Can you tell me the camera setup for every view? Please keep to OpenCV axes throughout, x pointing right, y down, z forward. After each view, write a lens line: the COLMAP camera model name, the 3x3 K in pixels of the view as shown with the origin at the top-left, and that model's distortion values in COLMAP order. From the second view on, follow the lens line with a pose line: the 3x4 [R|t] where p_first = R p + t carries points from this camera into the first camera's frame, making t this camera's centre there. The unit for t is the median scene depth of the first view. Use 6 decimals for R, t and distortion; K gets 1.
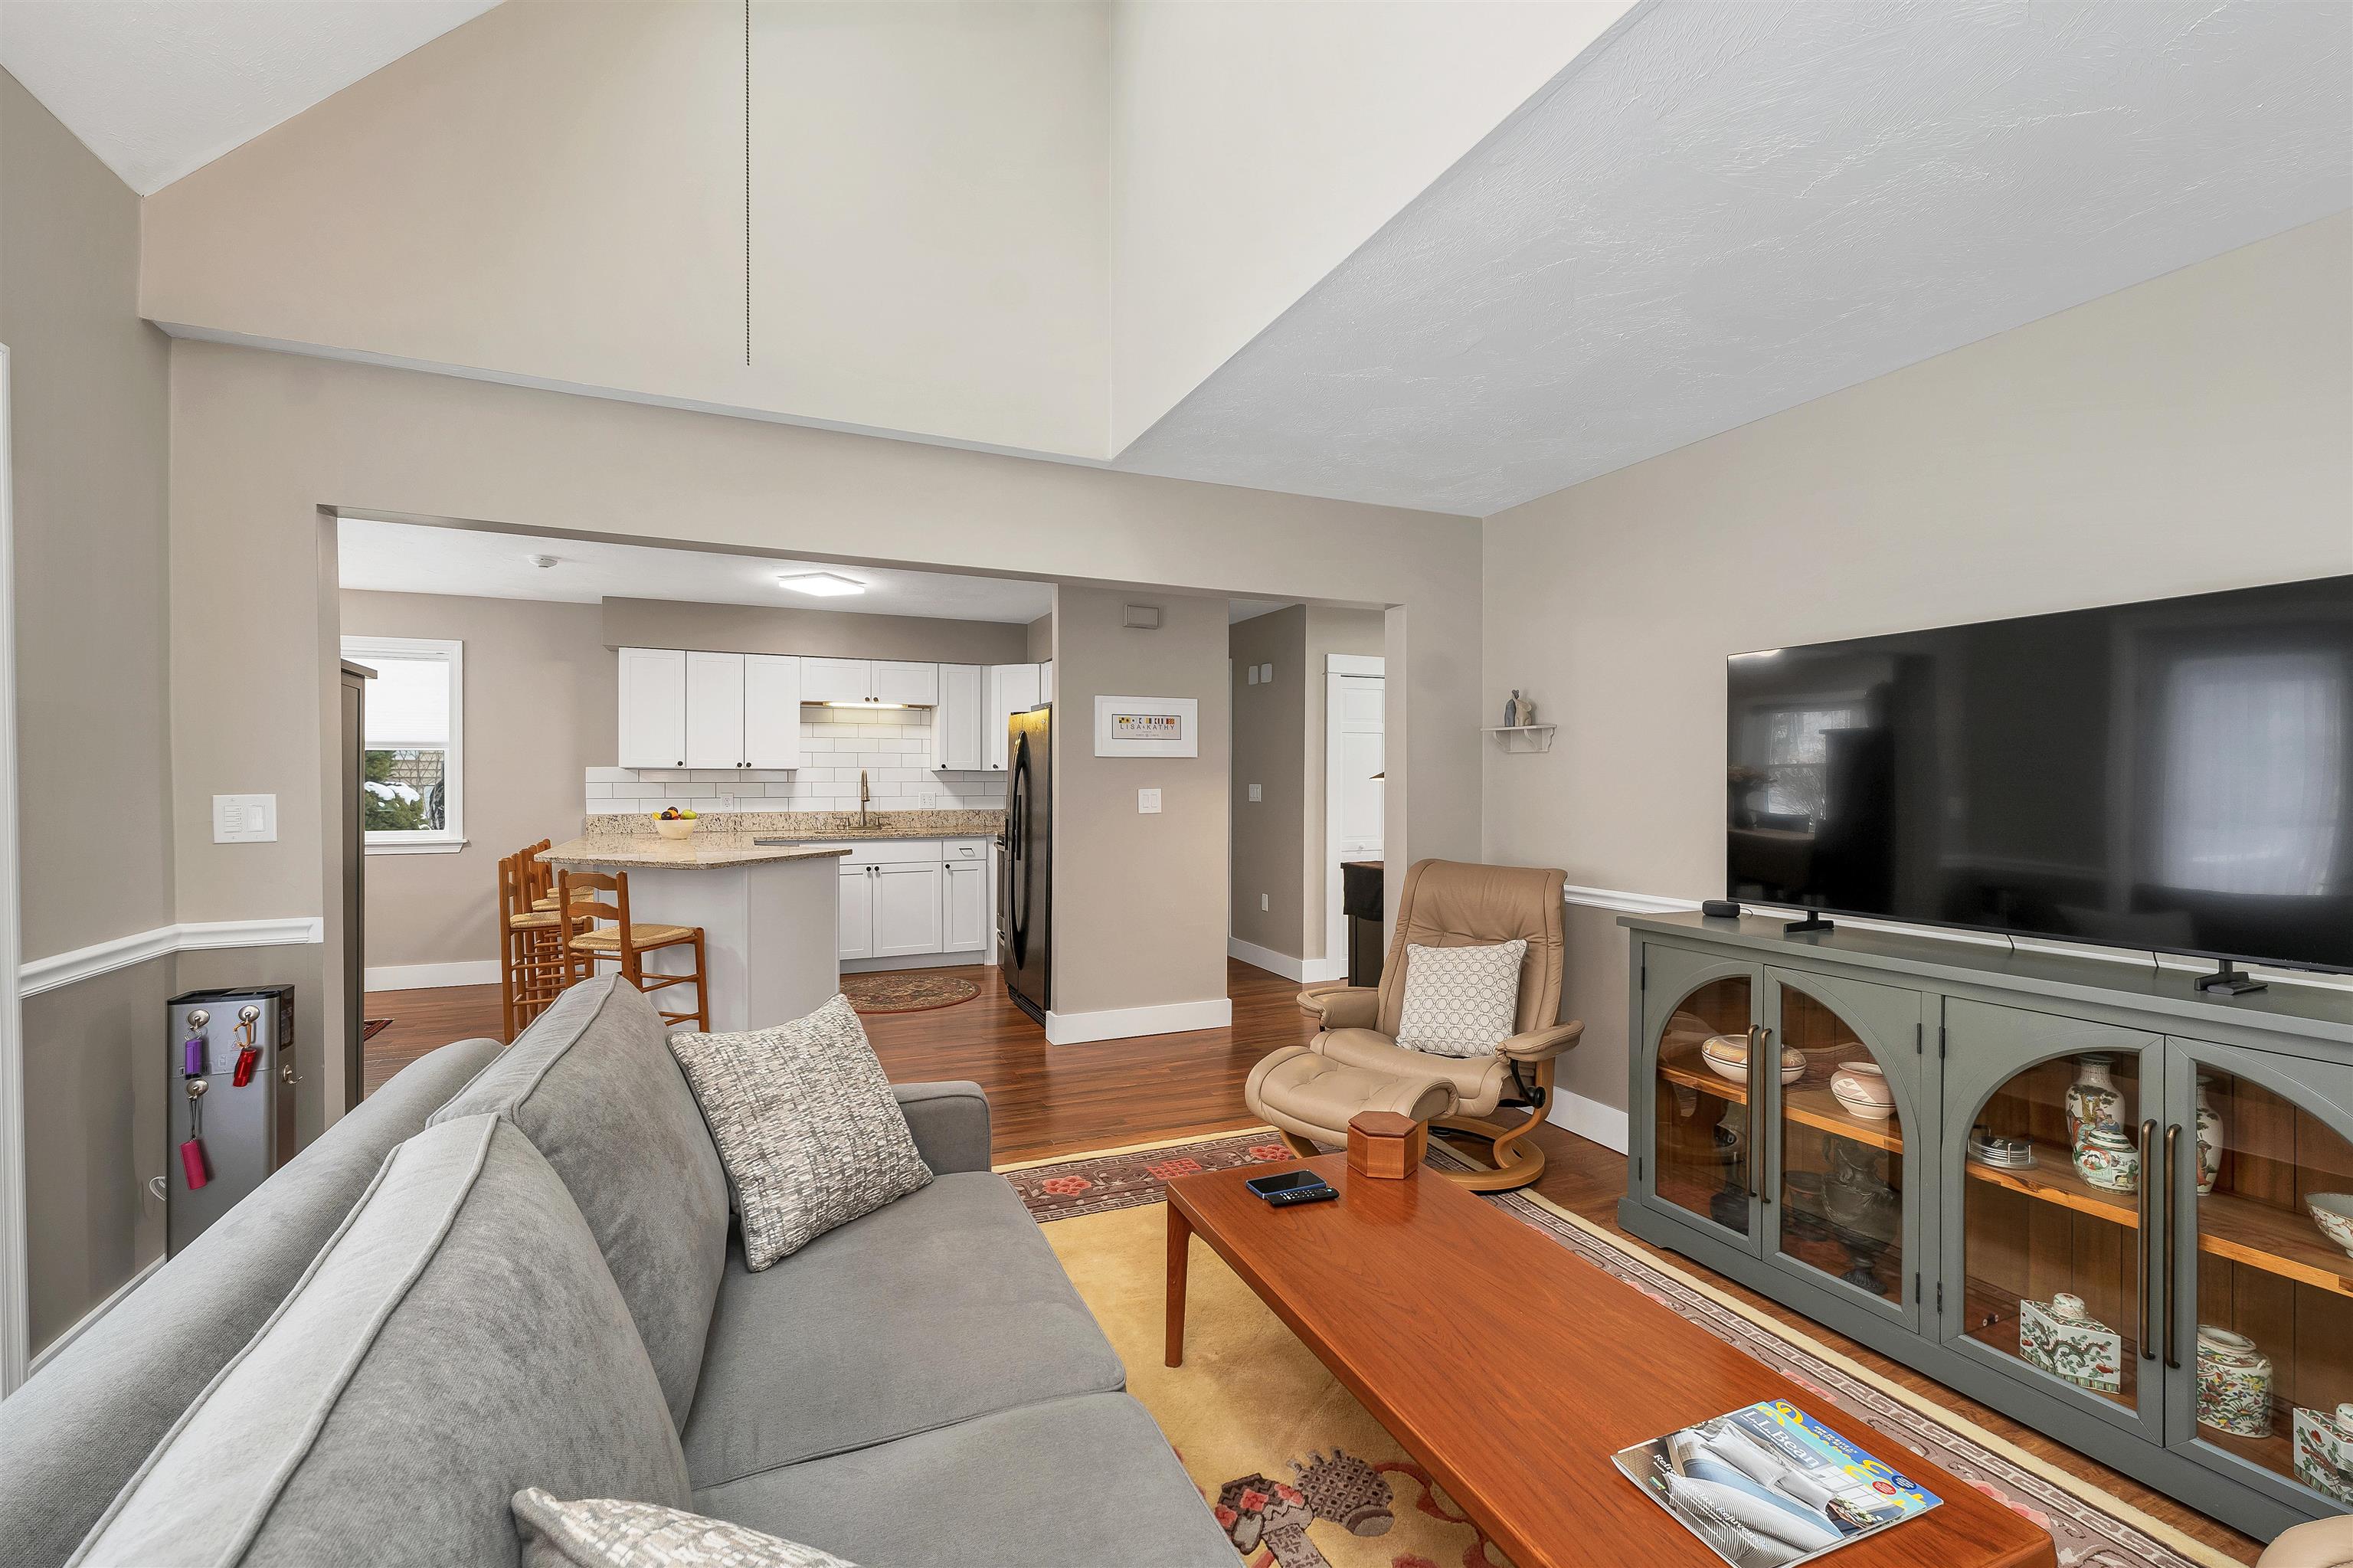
lens RADIAL K [[990.3, 0, 1176.5], [0, 990.3, 784.0], [0, 0, 1]] dist [0.001471, 0.000317]
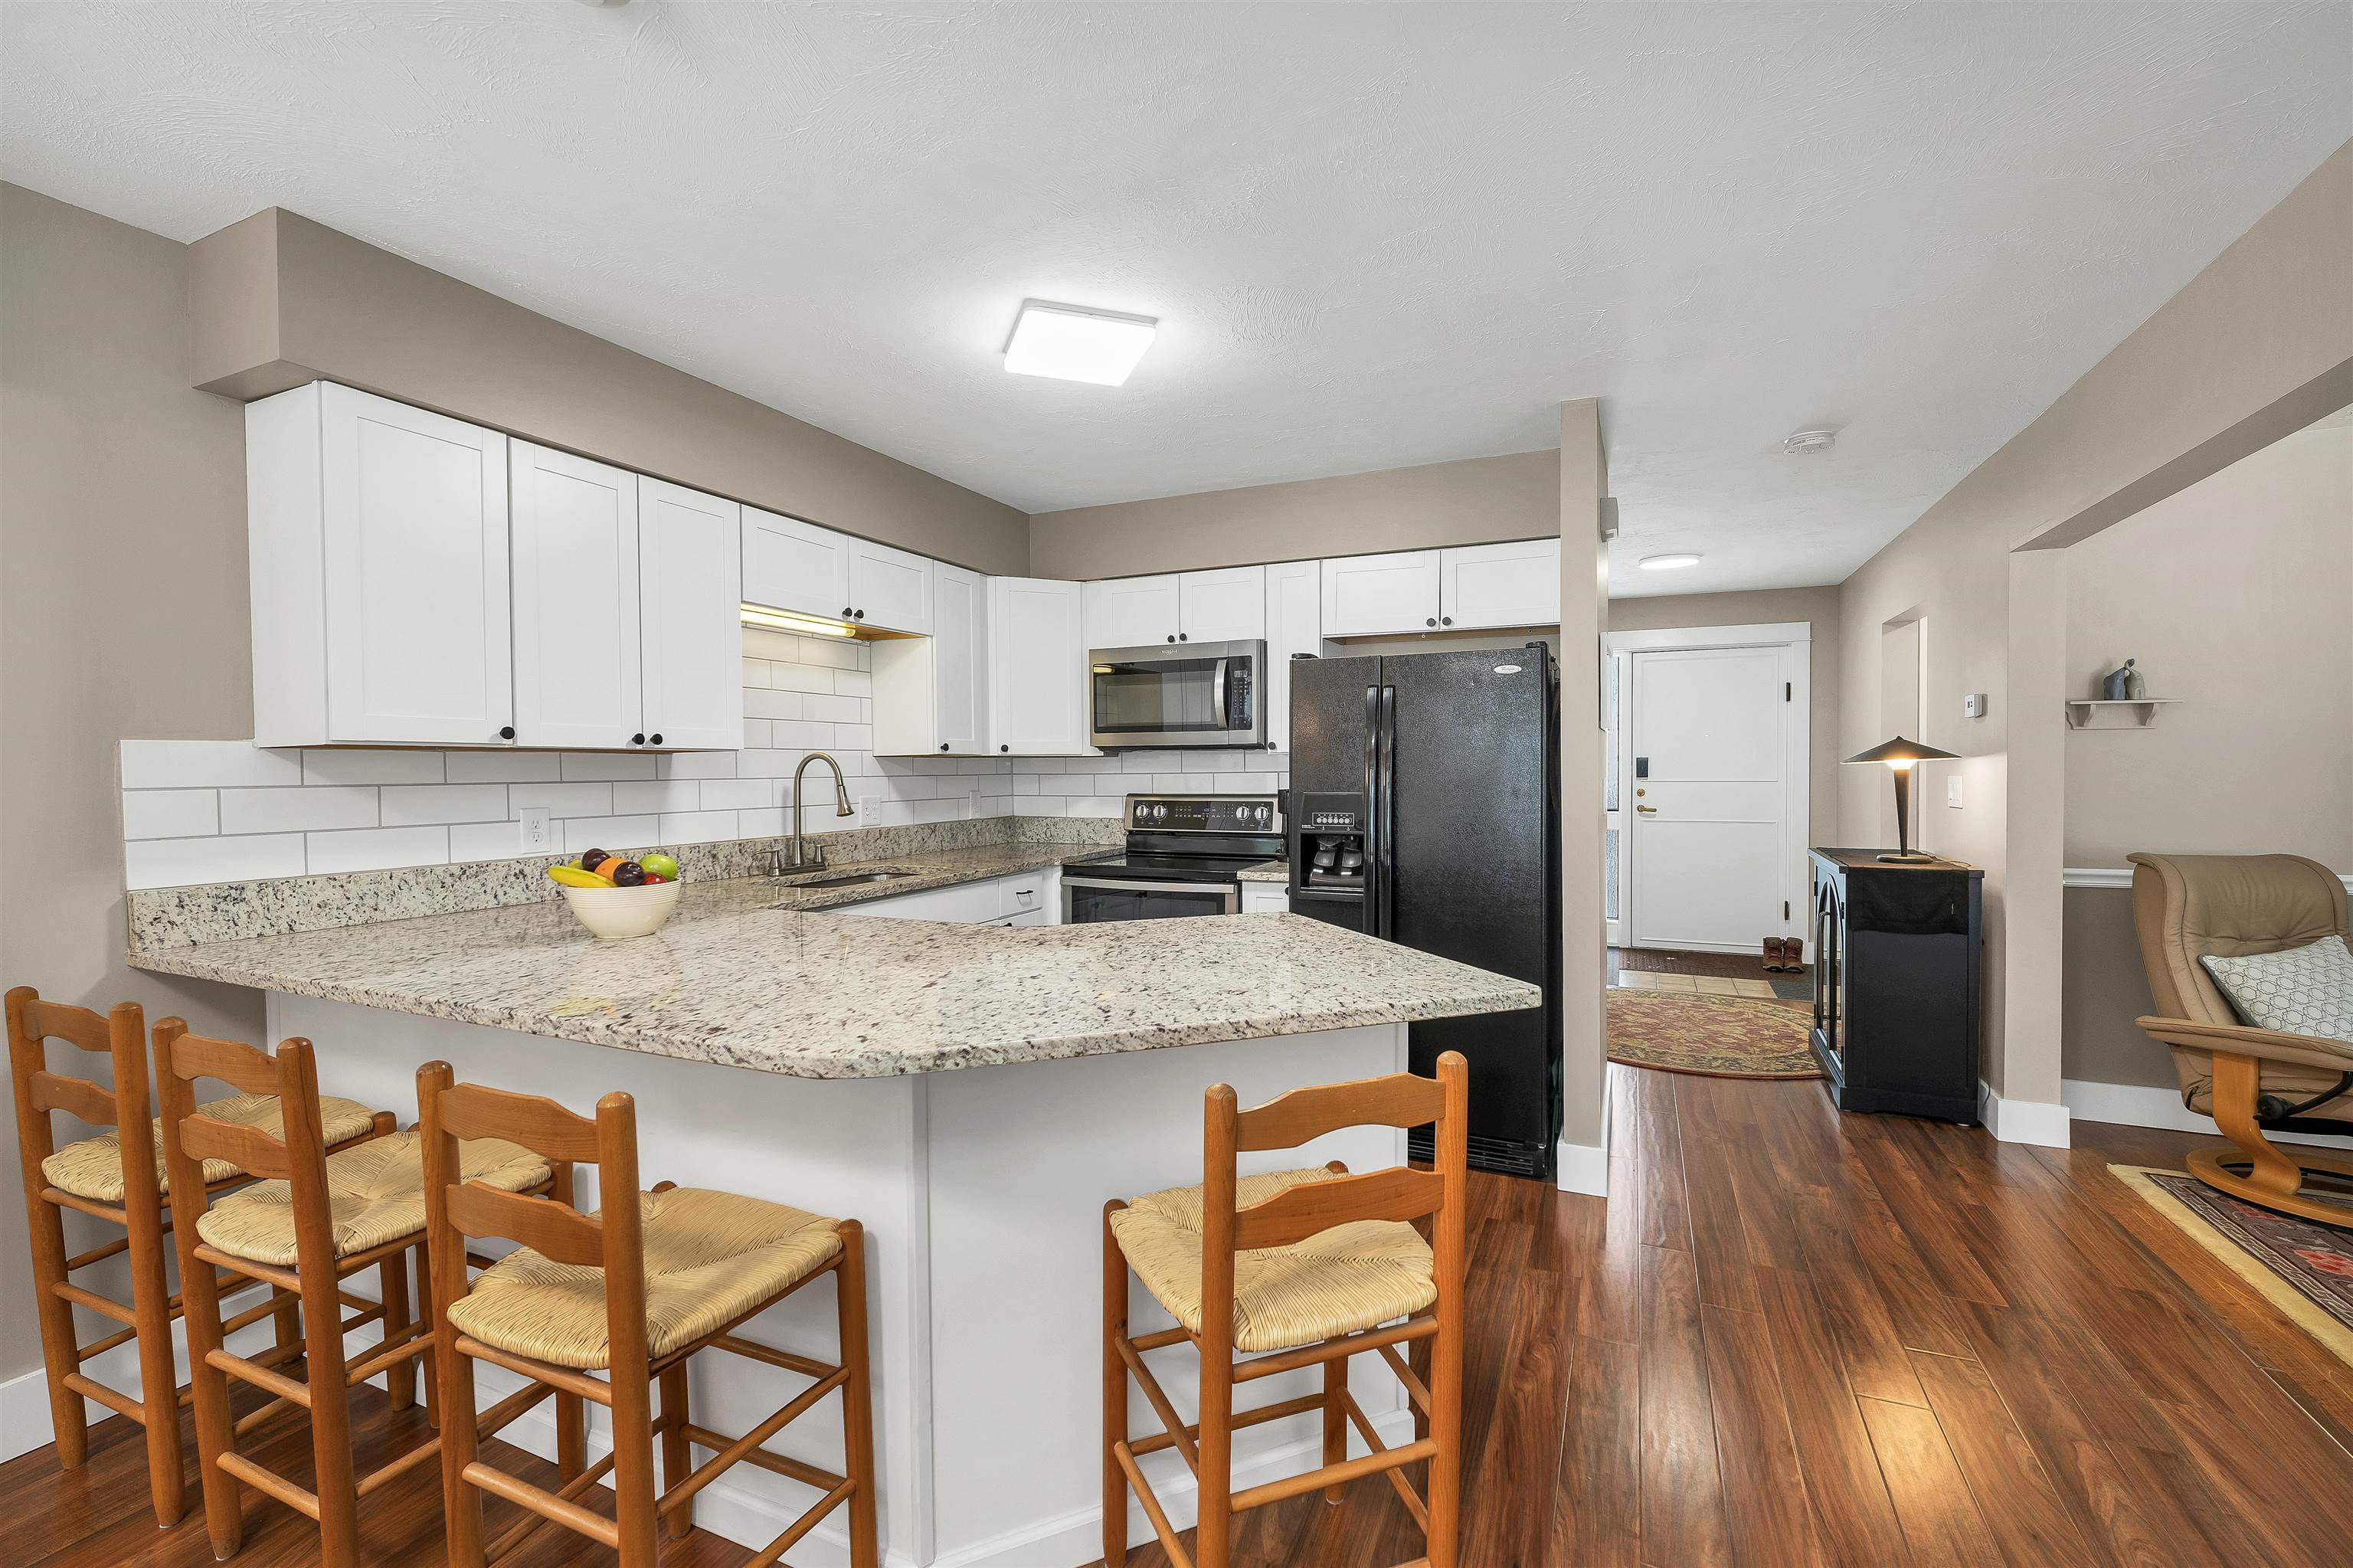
lens RADIAL K [[1021.7, 0, 1176.5], [0, 1021.7, 784.0], [0, 0, 1]] dist [0.011291, -0.000314]
pose [[0.749714, -0.018429, 0.661505, -0.614403], [0.013111, 0.999830, 0.012994, -0.003380], [-0.661632, -0.001069, 0.749828, 0.581079]]
